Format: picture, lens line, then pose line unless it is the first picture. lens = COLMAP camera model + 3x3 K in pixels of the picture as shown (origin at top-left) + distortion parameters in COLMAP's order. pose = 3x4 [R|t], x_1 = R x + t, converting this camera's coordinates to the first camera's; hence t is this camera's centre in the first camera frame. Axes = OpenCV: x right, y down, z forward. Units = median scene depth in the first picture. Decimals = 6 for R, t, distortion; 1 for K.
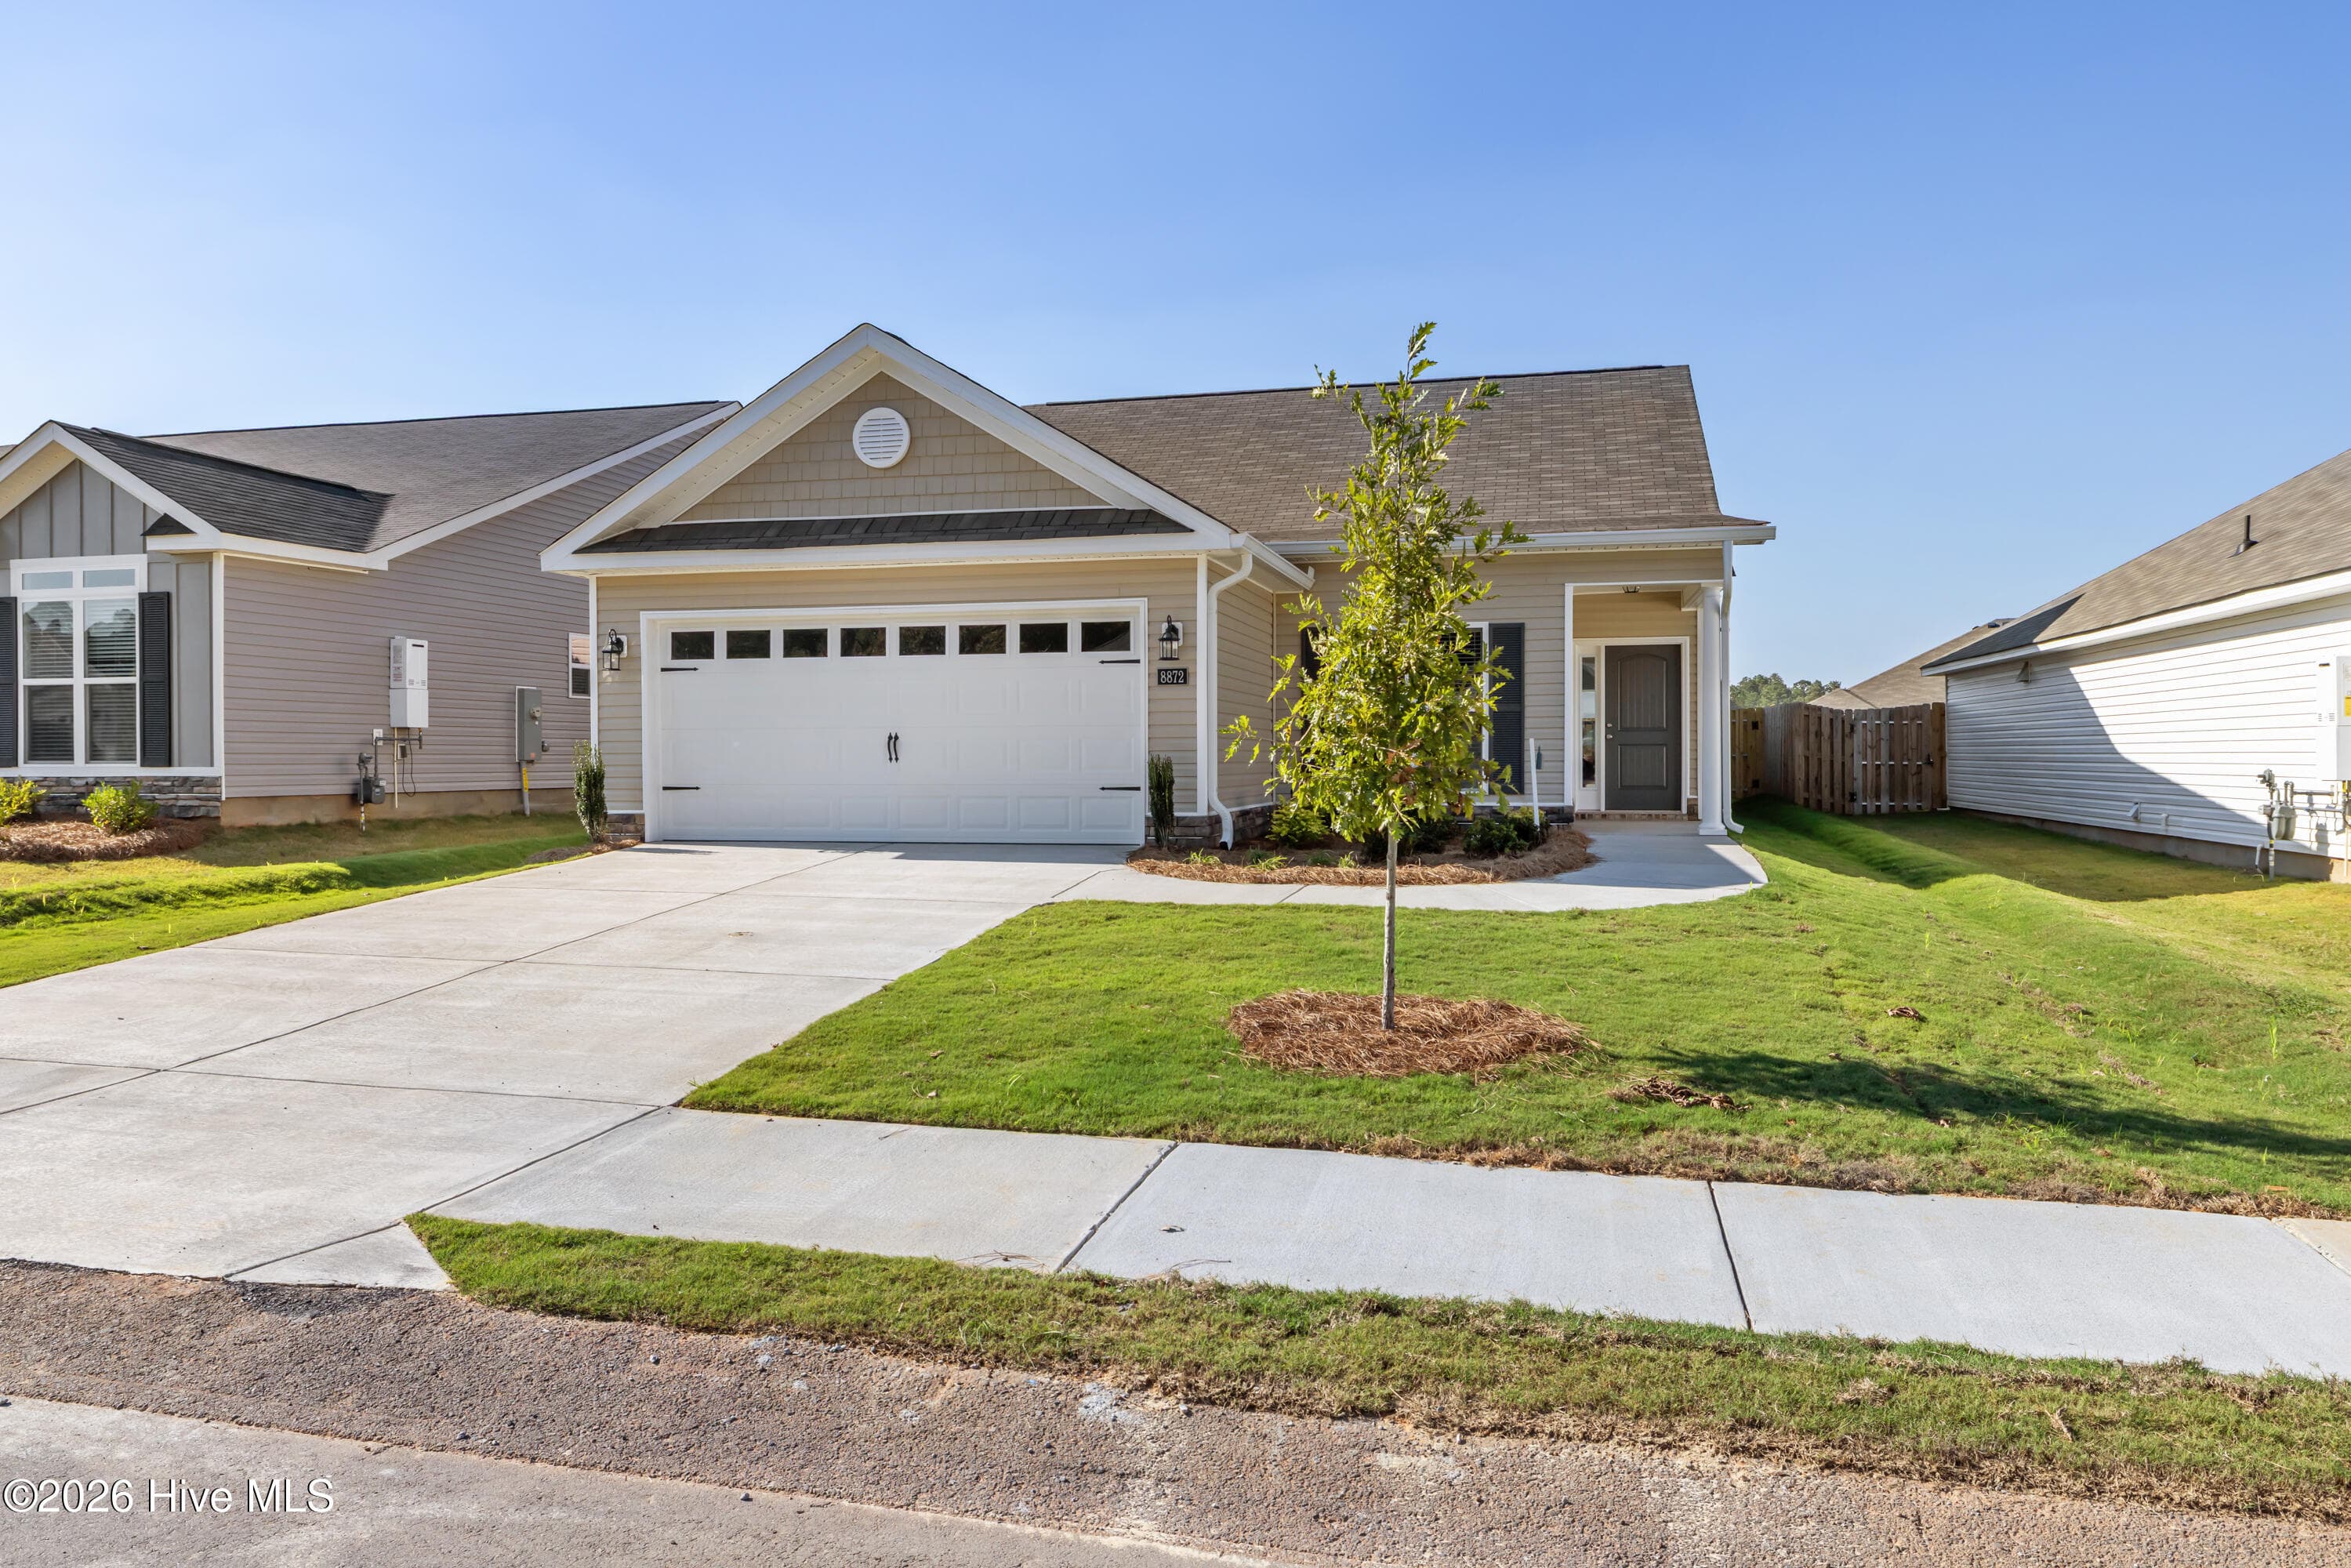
lens RADIAL K [[1533.3, 0, 1174.0], [0, 1533.3, 780.8], [0, 0, 1]] dist [0.011192, -0.017625]
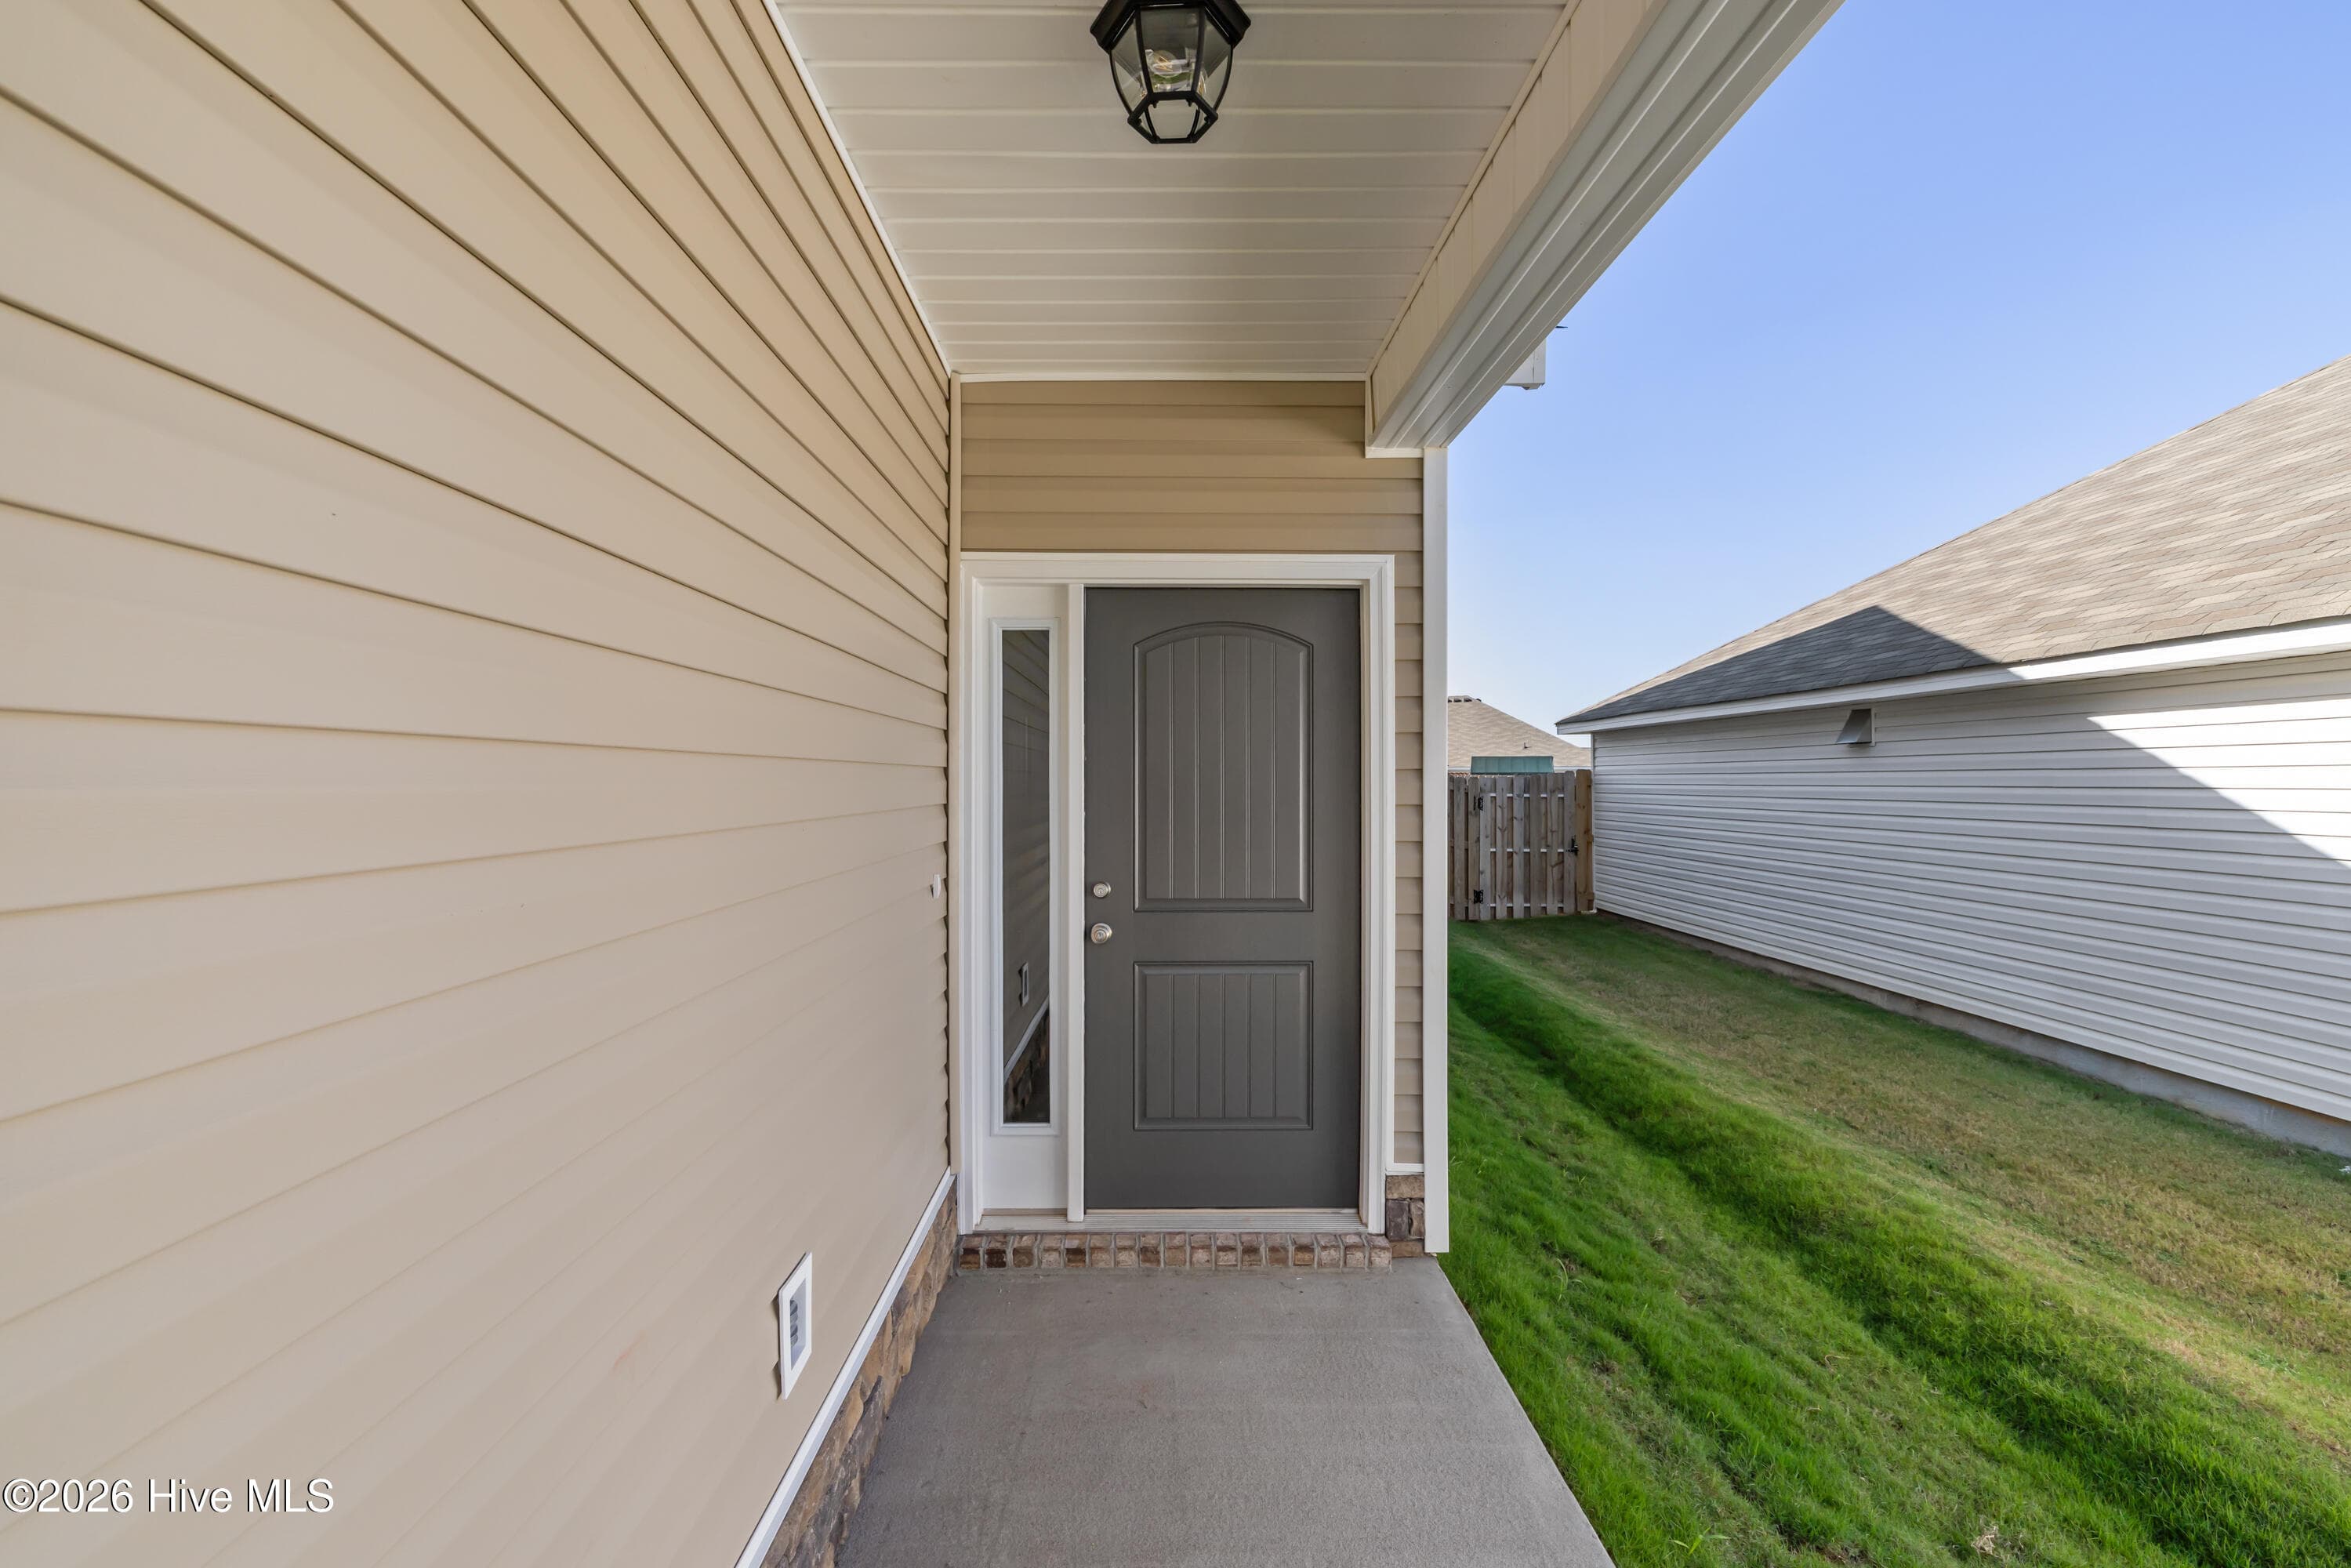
lens RADIAL K [[1014.5, 0, 1168.2], [0, 1014.5, 782.3], [0, 0, 1]] dist [0.003920, 0.000849]
pose [[0.965613, 0.005283, 0.259929, 0.334768], [-0.000851, 0.999852, -0.017162, -0.068619], [-0.259981, 0.016351, 0.965475, 1.112845]]
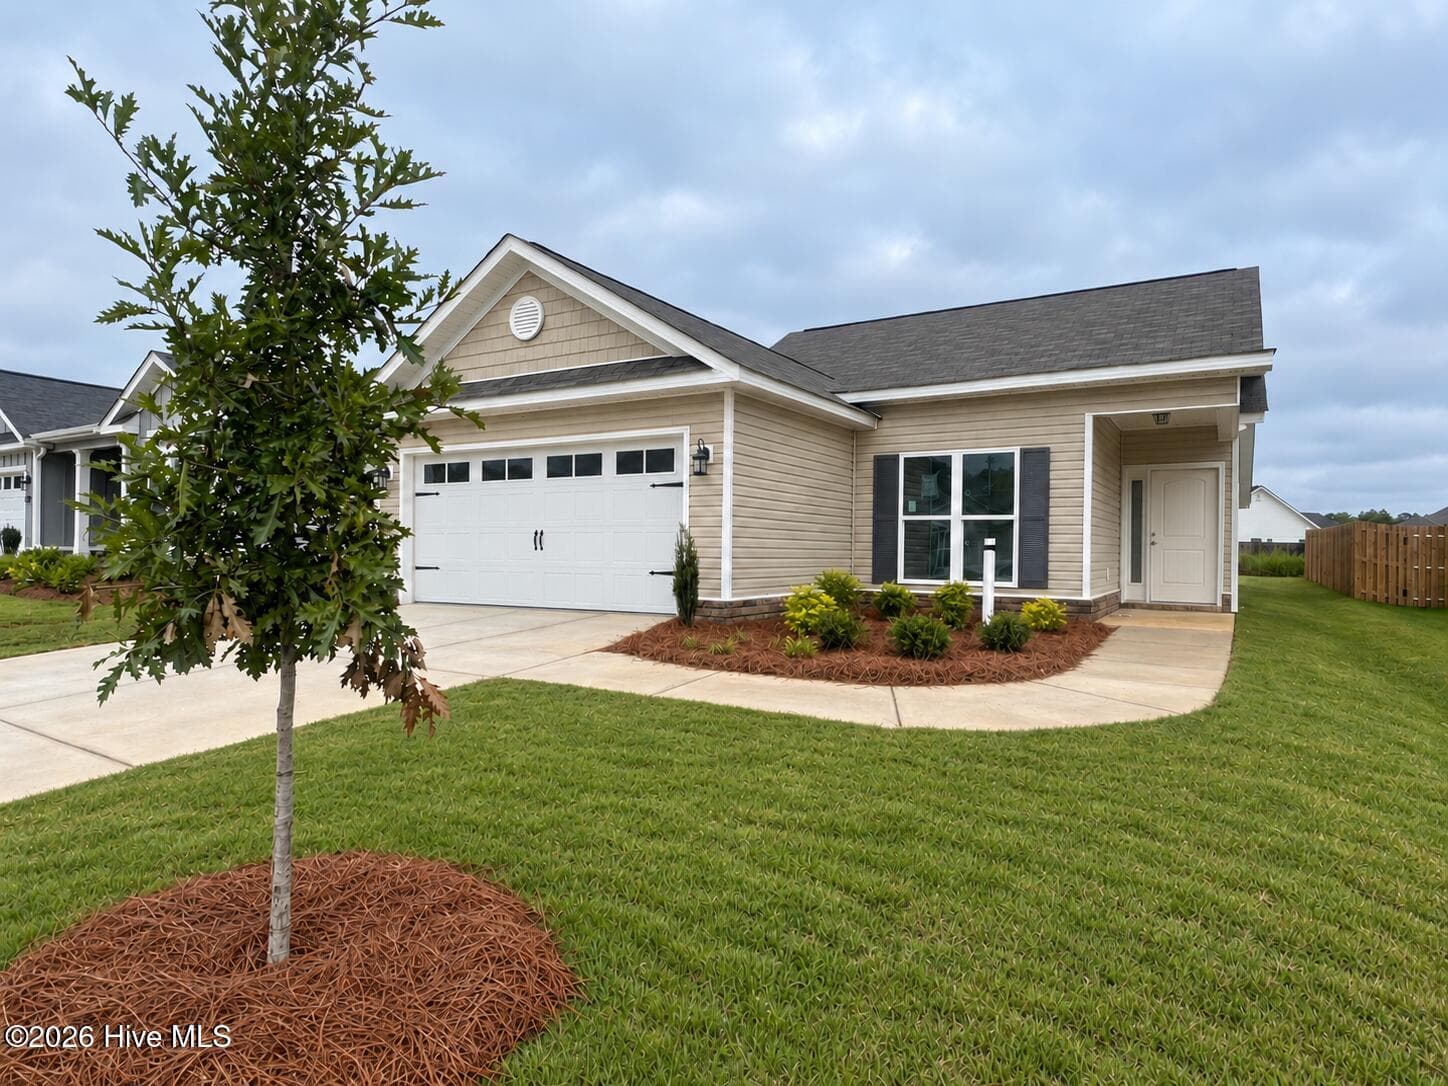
lens RADIAL K [[815.7, 0, 718.7], [0, 815.7, 541.0], [0, 0, 1]] dist [-0.003665, -0.000549]
pose [[0.952352, 0.016871, -0.304535, 0.200054], [-0.023610, 0.999551, -0.018460, -0.012245], [0.304086, 0.024771, 0.952322, 0.351162]]
